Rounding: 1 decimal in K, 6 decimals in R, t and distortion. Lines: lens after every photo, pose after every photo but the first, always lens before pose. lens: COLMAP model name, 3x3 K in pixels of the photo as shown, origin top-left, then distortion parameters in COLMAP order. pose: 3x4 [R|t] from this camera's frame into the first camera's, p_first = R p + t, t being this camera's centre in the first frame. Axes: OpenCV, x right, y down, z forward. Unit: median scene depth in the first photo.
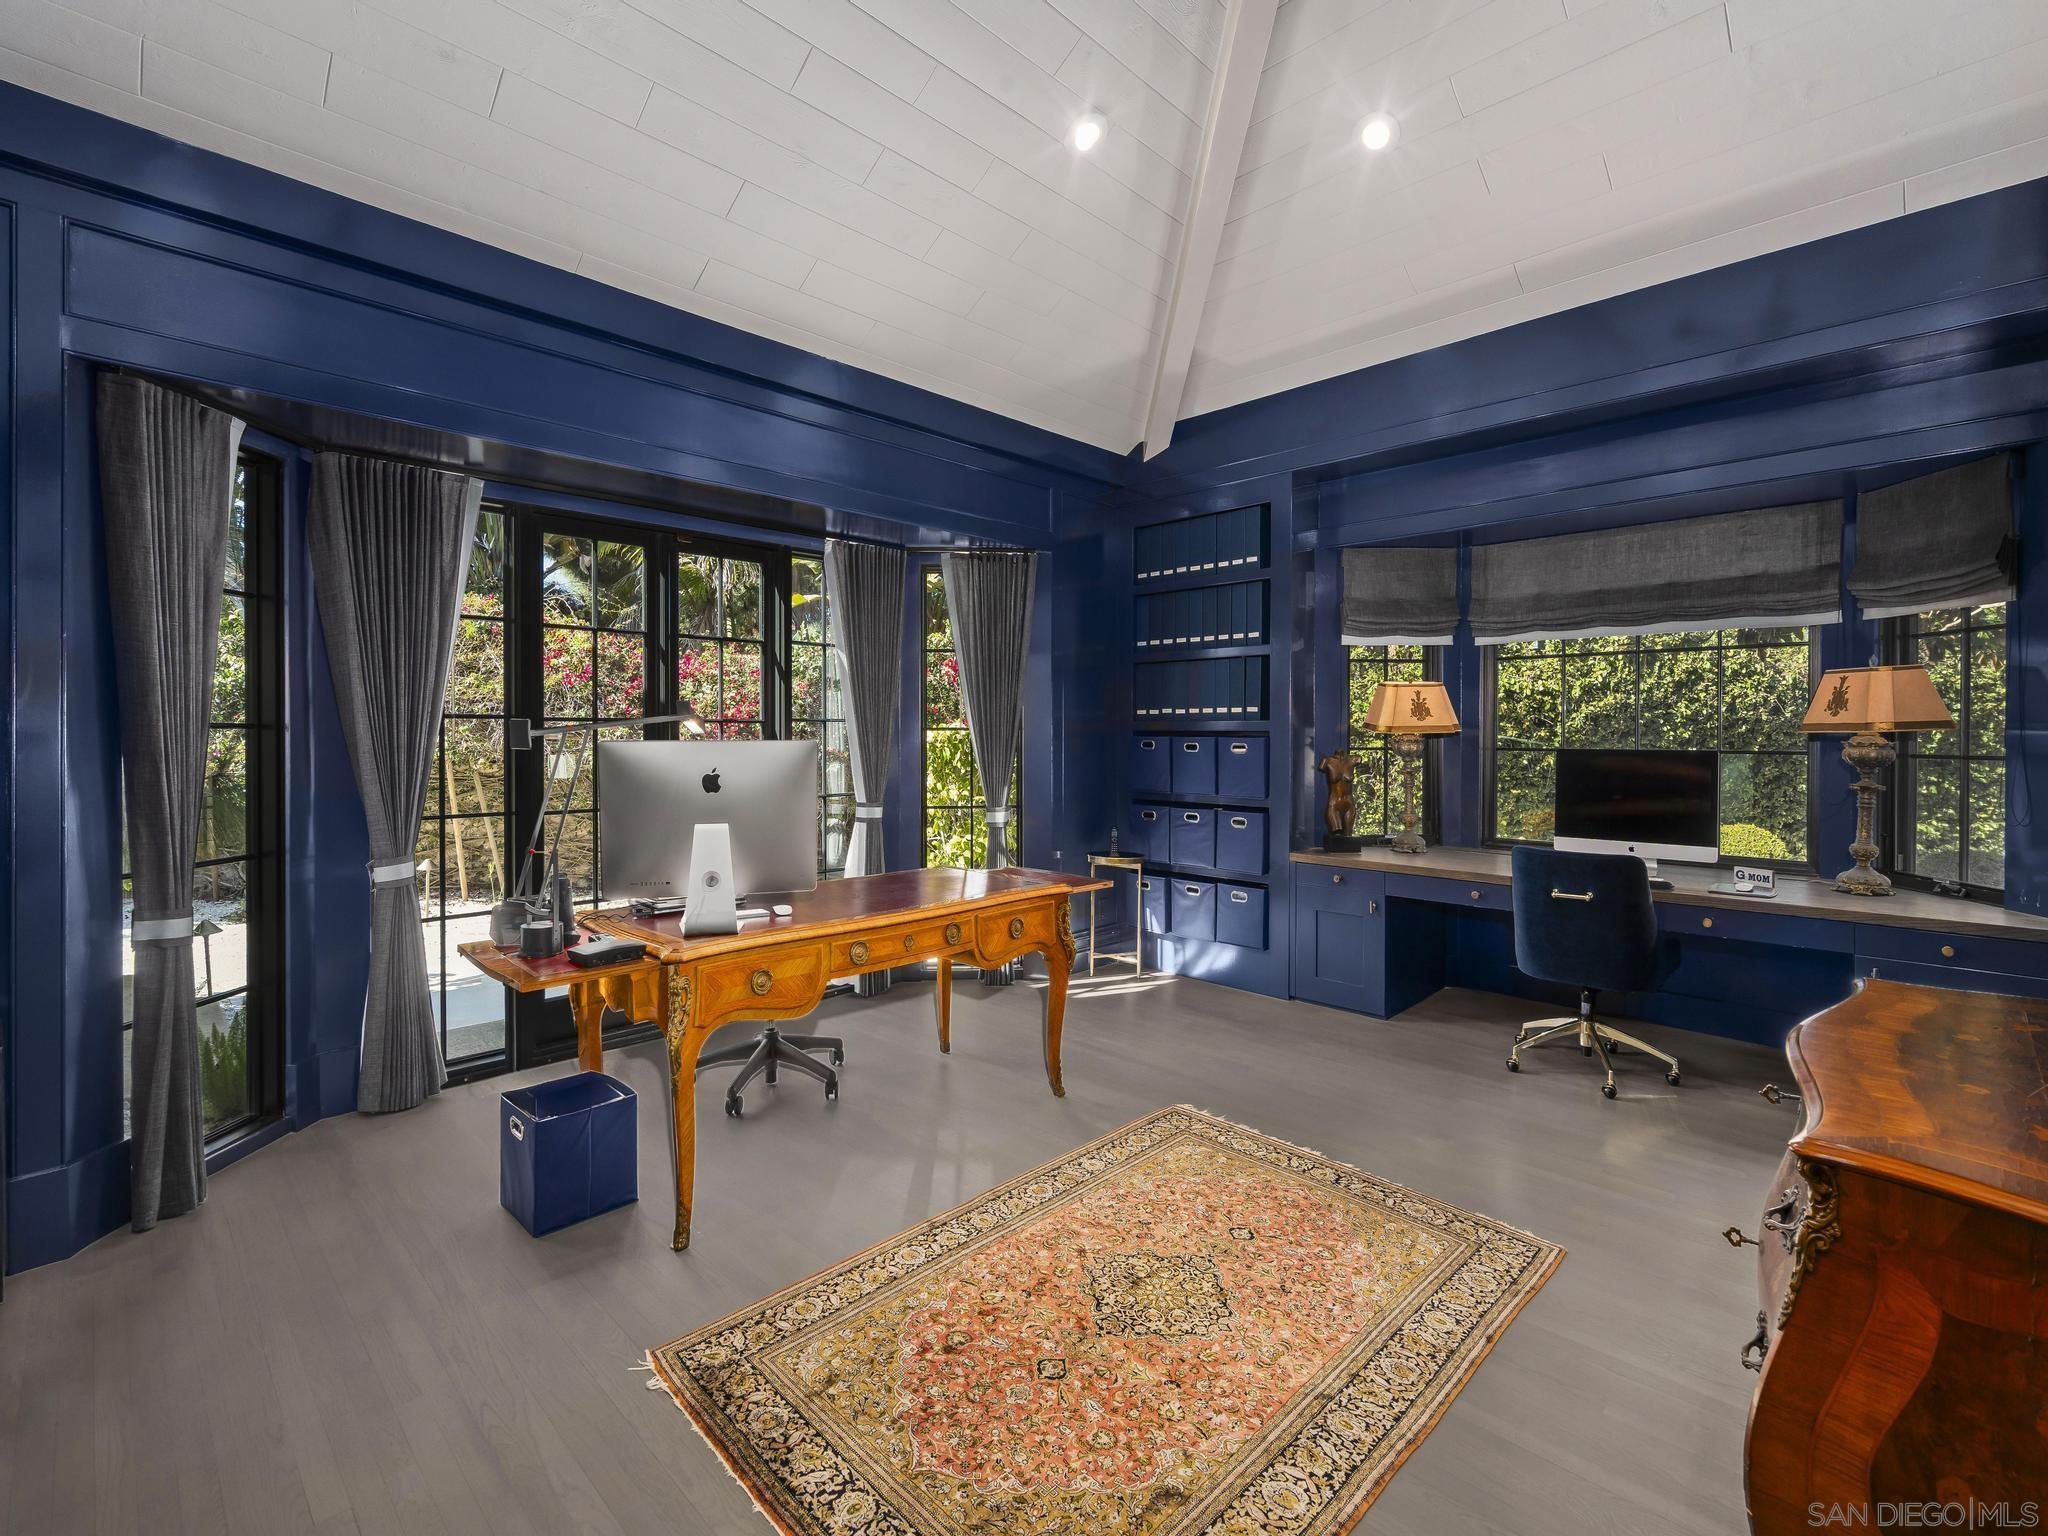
lens RADIAL K [[925.5, 0, 1015.1], [0, 925.5, 740.8], [0, 0, 1]] dist [-0.001235, 0.000061]
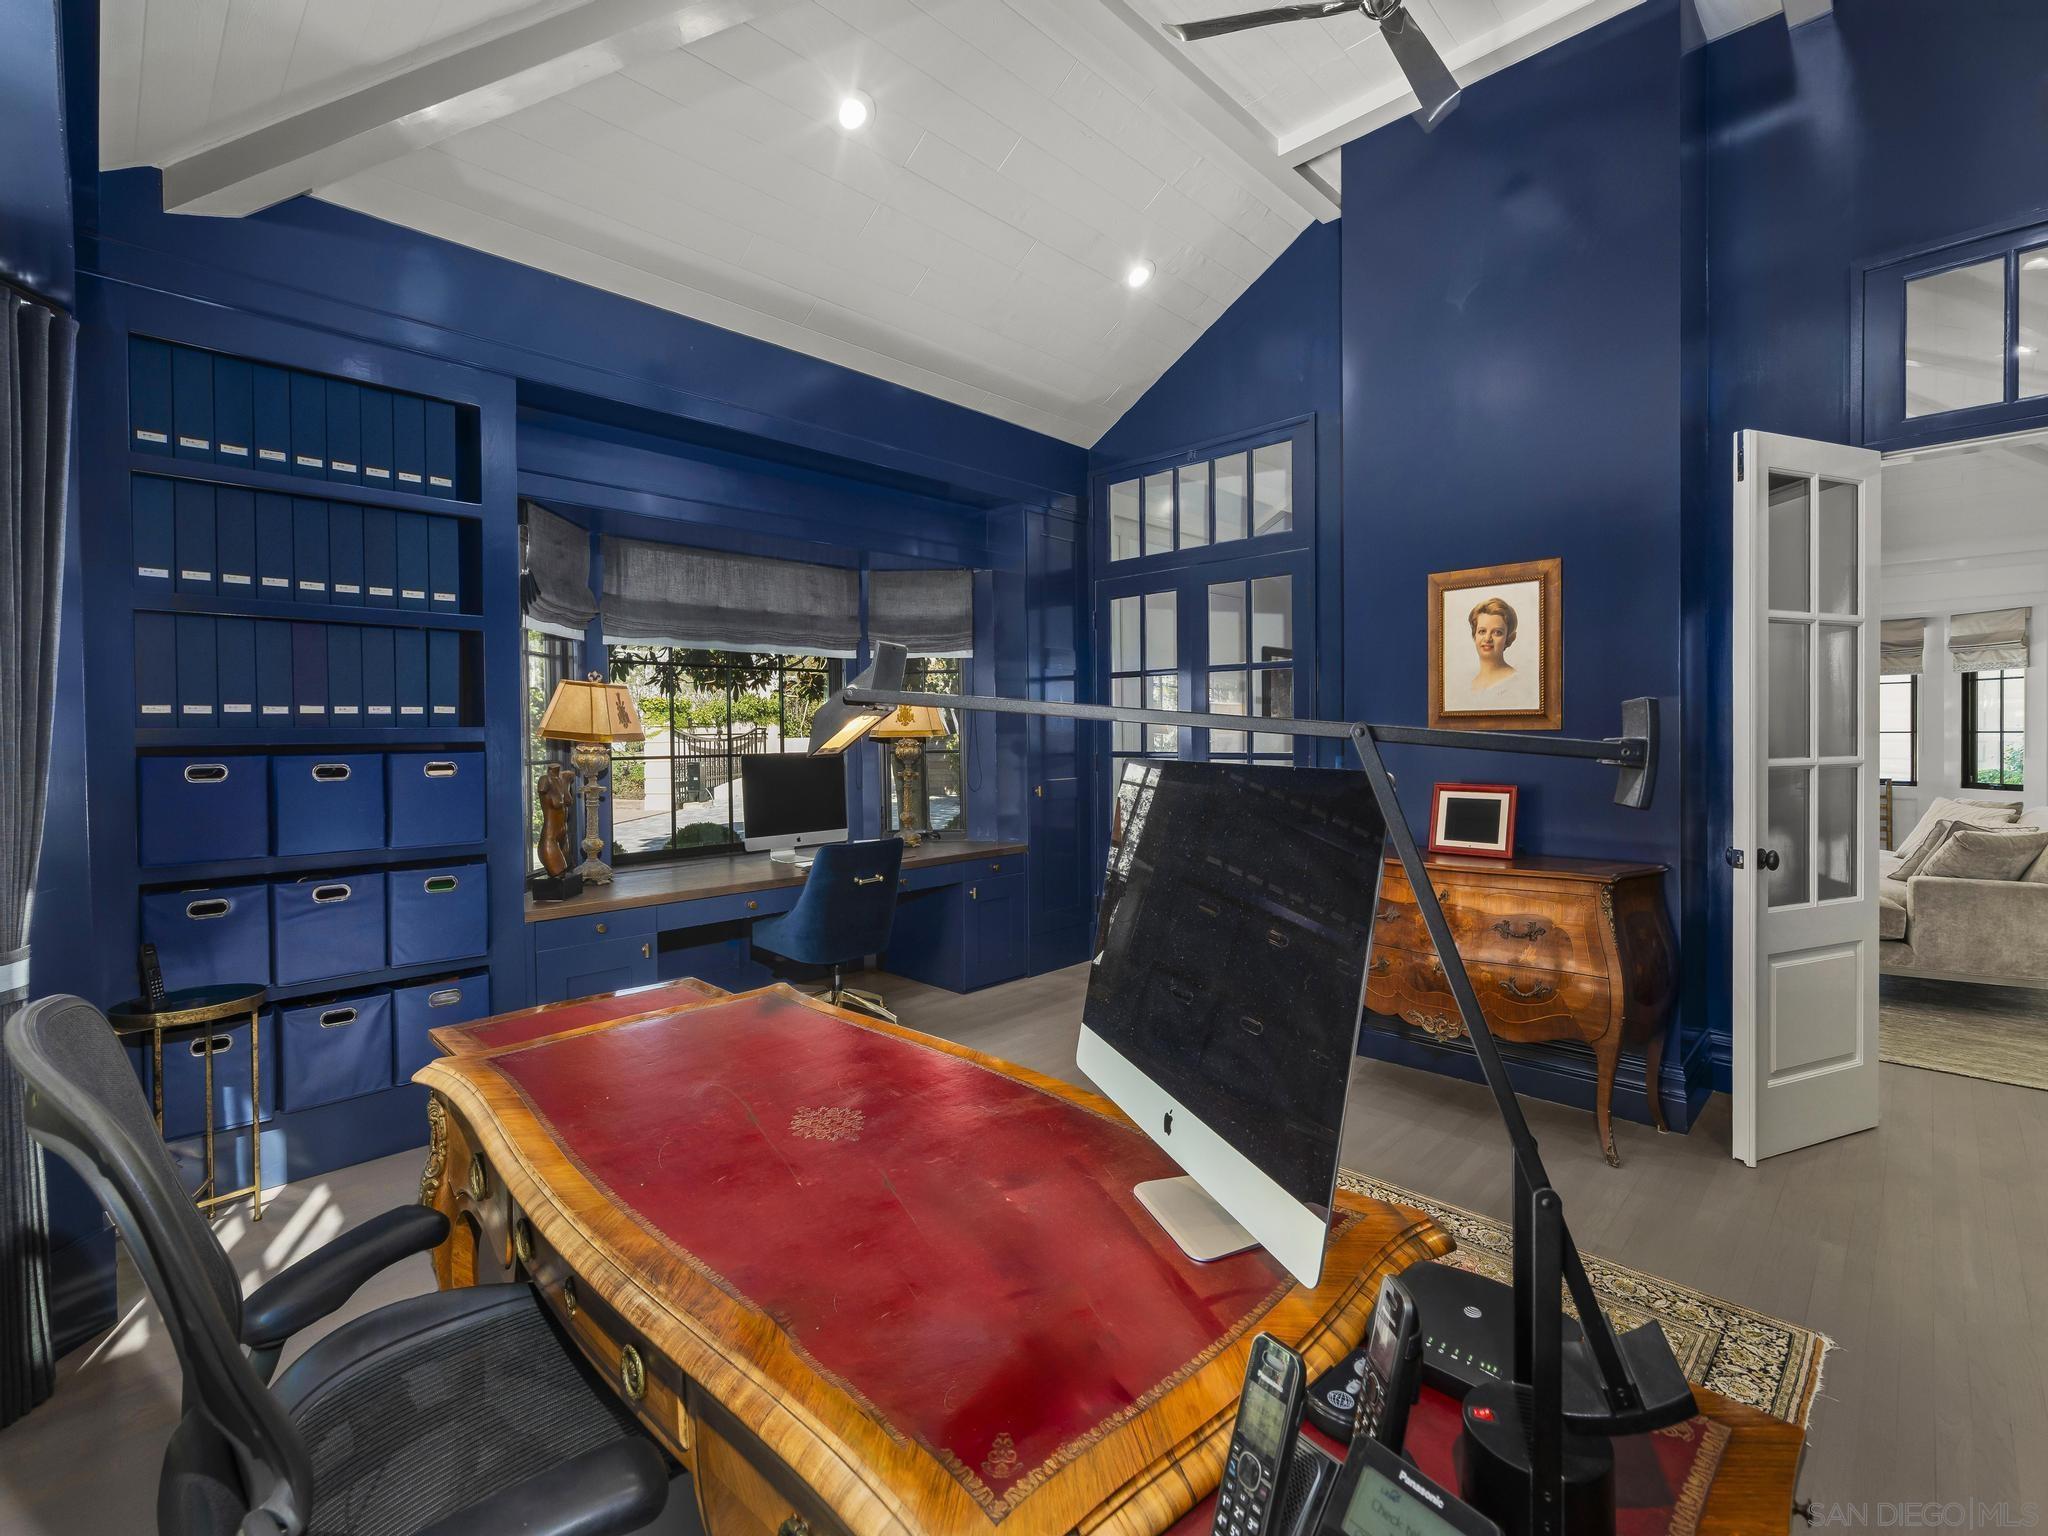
lens RADIAL K [[925.5, 0, 1015.1], [0, 925.5, 740.8], [0, 0, 1]] dist [-0.001235, 0.000061]
pose [[-0.006423, -0.008490, 0.999943, -0.397470], [0.026478, 0.999612, 0.008658, -0.006817], [-0.999629, 0.026532, -0.006196, 0.592393]]
